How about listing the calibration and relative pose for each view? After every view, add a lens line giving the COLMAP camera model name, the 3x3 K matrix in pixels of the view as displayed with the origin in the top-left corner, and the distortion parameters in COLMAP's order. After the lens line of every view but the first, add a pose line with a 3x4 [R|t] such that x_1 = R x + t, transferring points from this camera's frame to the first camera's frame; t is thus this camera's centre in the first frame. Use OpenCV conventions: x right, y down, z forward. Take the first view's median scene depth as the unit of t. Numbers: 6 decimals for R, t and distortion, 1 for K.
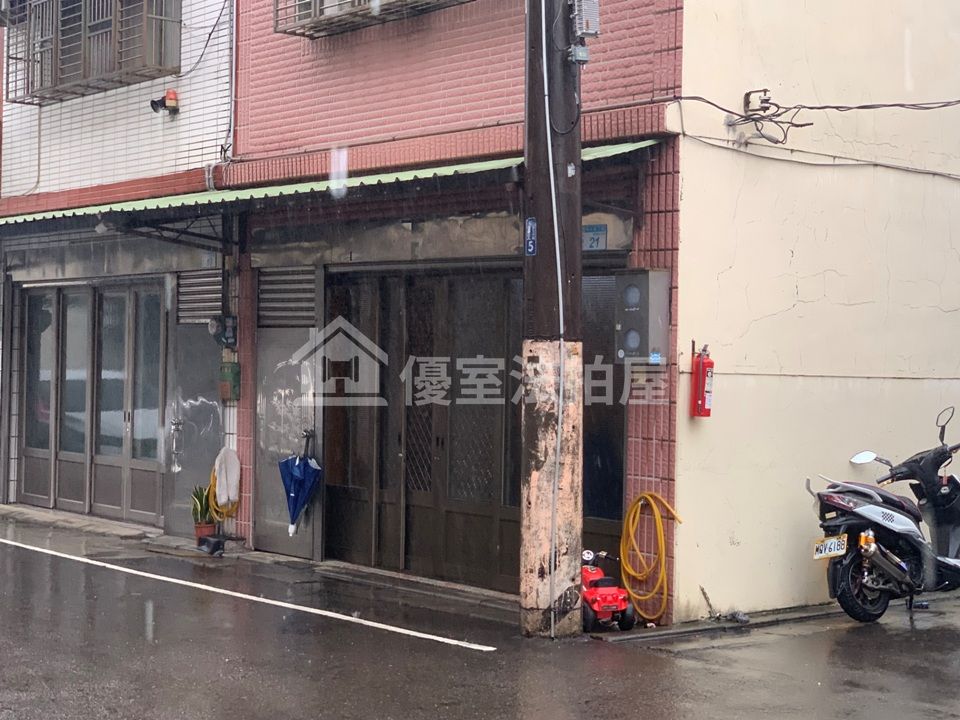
lens RADIAL K [[1610.8, 0, 478.5], [0, 1610.8, 351.1], [0, 0, 1]] dist [0.063316, 0.000000]
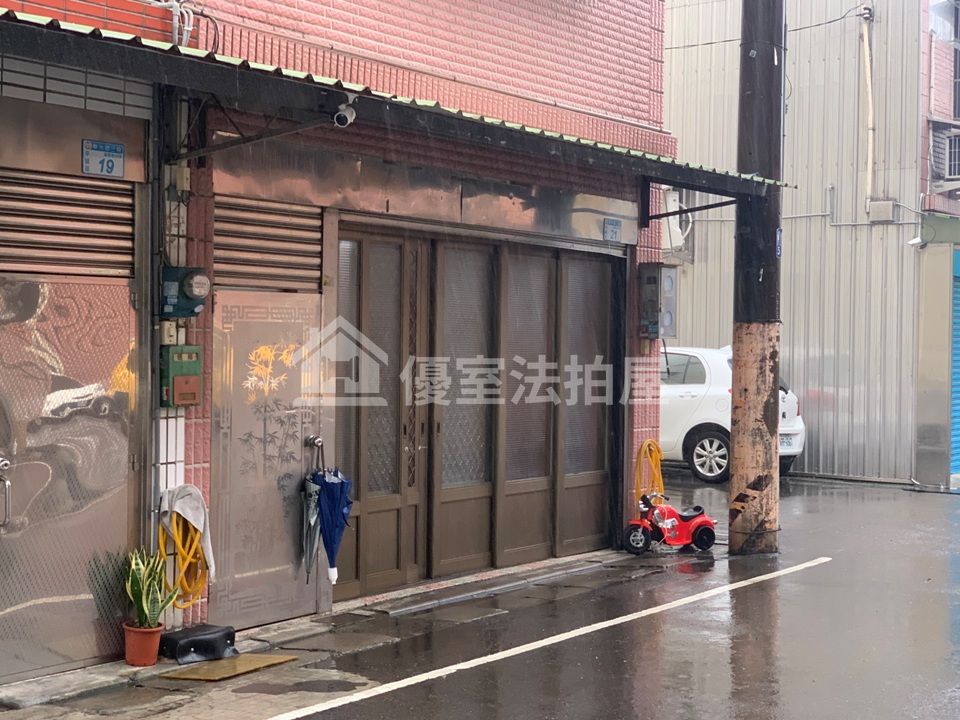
lens RADIAL K [[1491.7, 0, 473.8], [0, 1491.7, 359.5], [0, 0, 1]] dist [0.034421, 0.000000]
pose [[-0.240218, -0.038075, 0.969972, -0.830345], [-0.021853, 0.999189, 0.033810, -0.010002], [-0.970473, -0.013075, -0.240855, 1.180807]]
